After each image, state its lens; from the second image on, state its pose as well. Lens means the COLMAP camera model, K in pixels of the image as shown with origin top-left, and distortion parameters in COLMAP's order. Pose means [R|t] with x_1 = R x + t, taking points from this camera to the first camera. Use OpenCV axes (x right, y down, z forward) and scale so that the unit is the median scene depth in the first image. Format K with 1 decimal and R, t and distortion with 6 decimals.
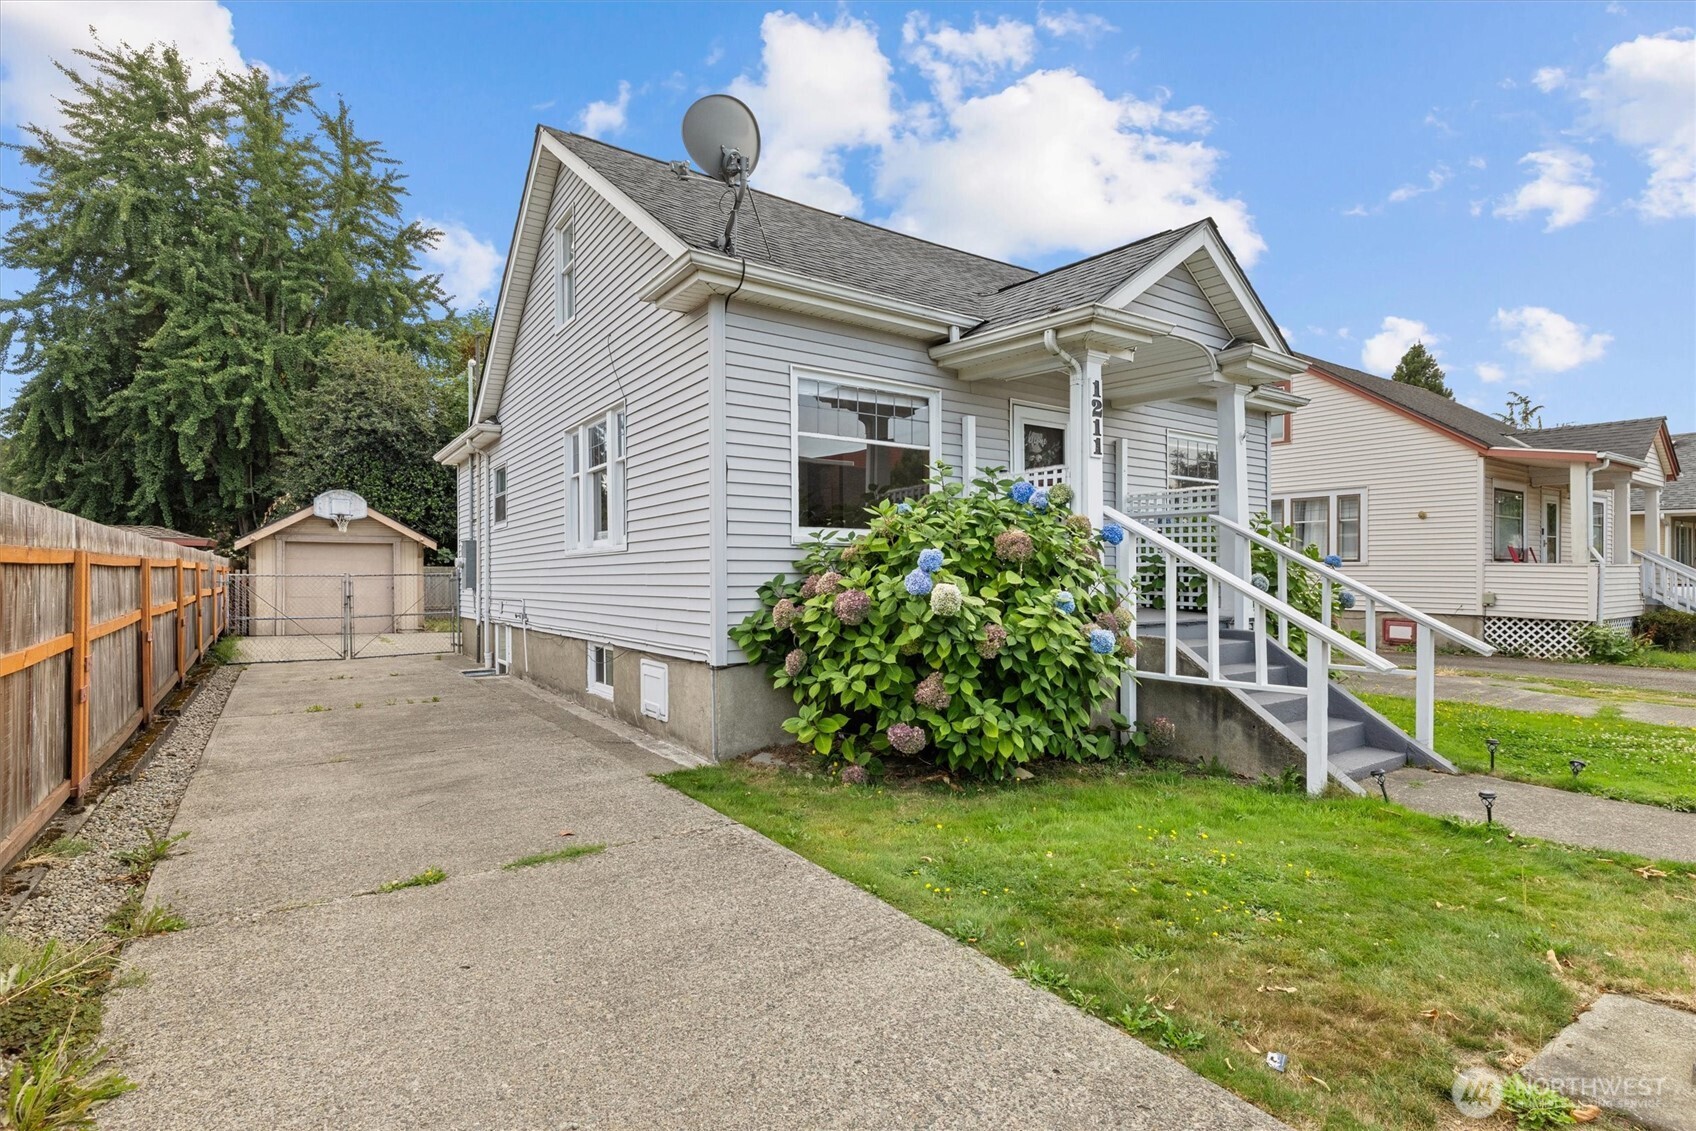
lens RADIAL K [[825.4, 0, 848.0], [0, 825.4, 565.5], [0, 0, 1]] dist [0.000568, 0.000168]
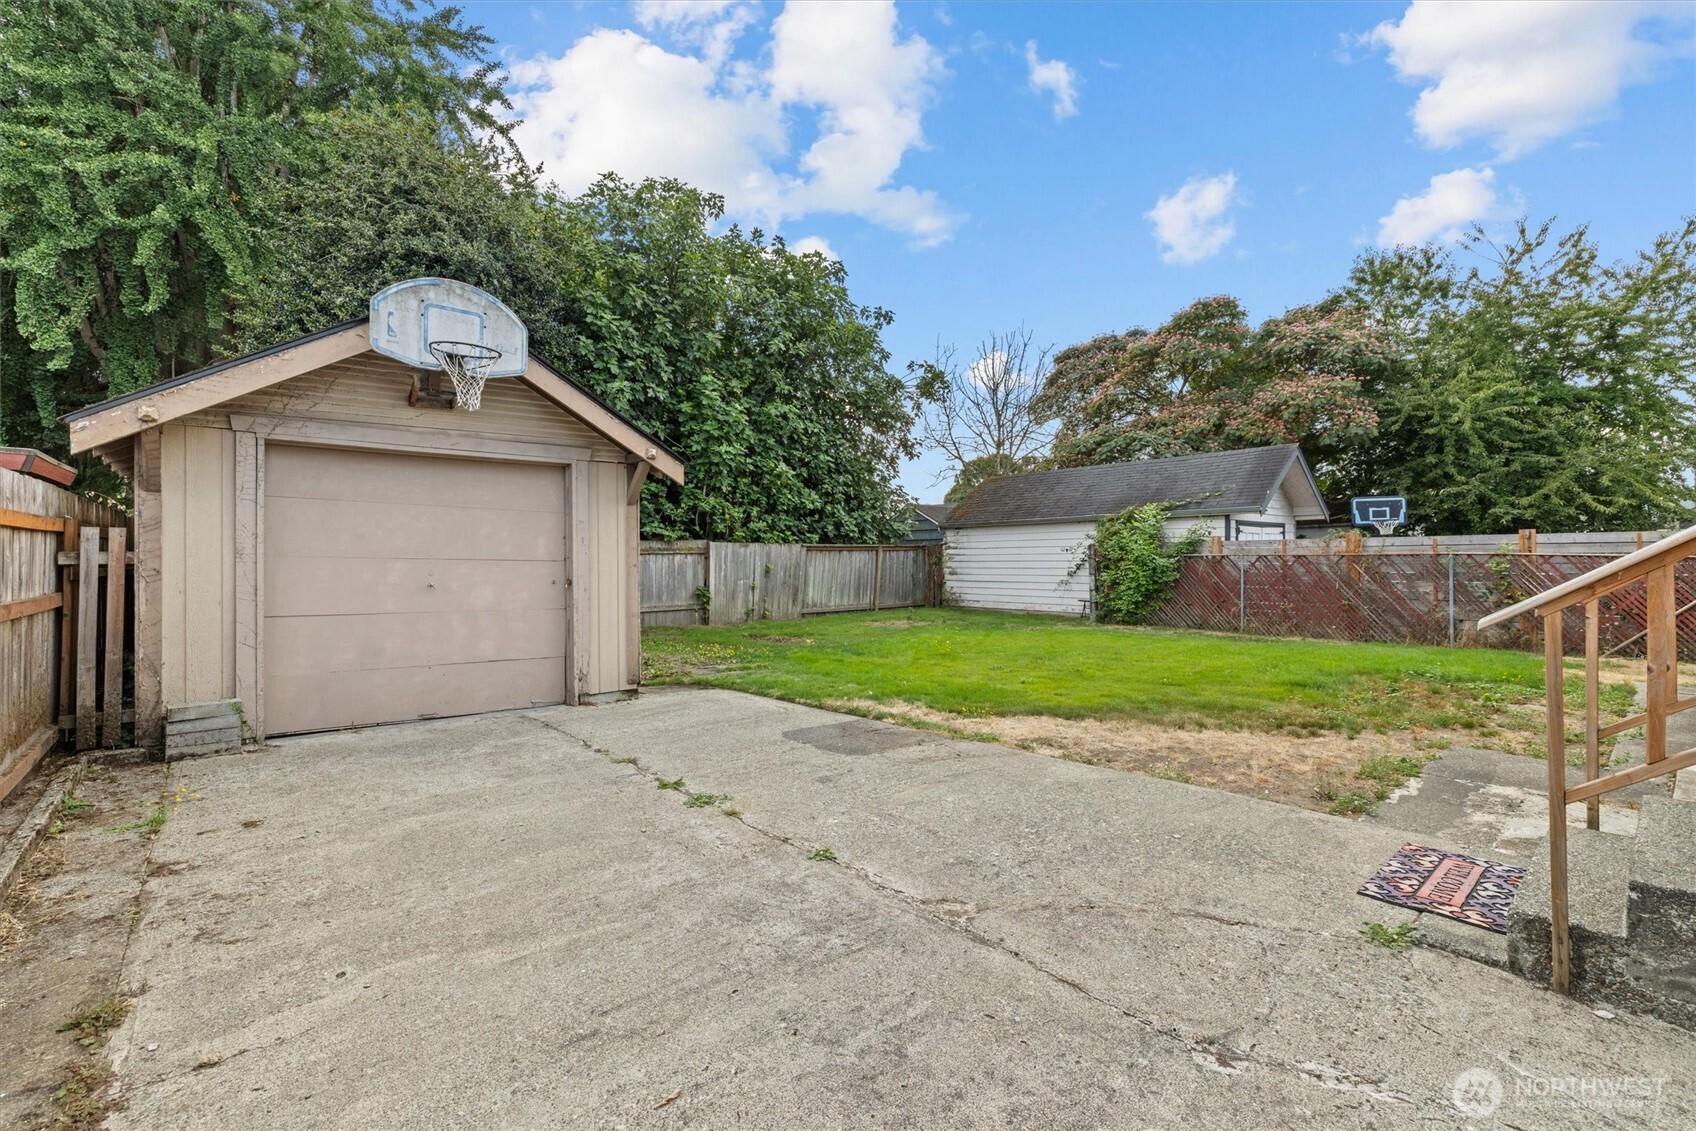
lens RADIAL K [[732.8, 0, 847.1], [0, 732.8, 546.4], [0, 0, 1]] dist [0.001590, -0.000331]
pose [[0.994378, -0.000310, 0.105884, -0.351253], [0.000565, 0.999997, -0.002383, 0.008095], [-0.105883, 0.002429, 0.994376, 0.500217]]
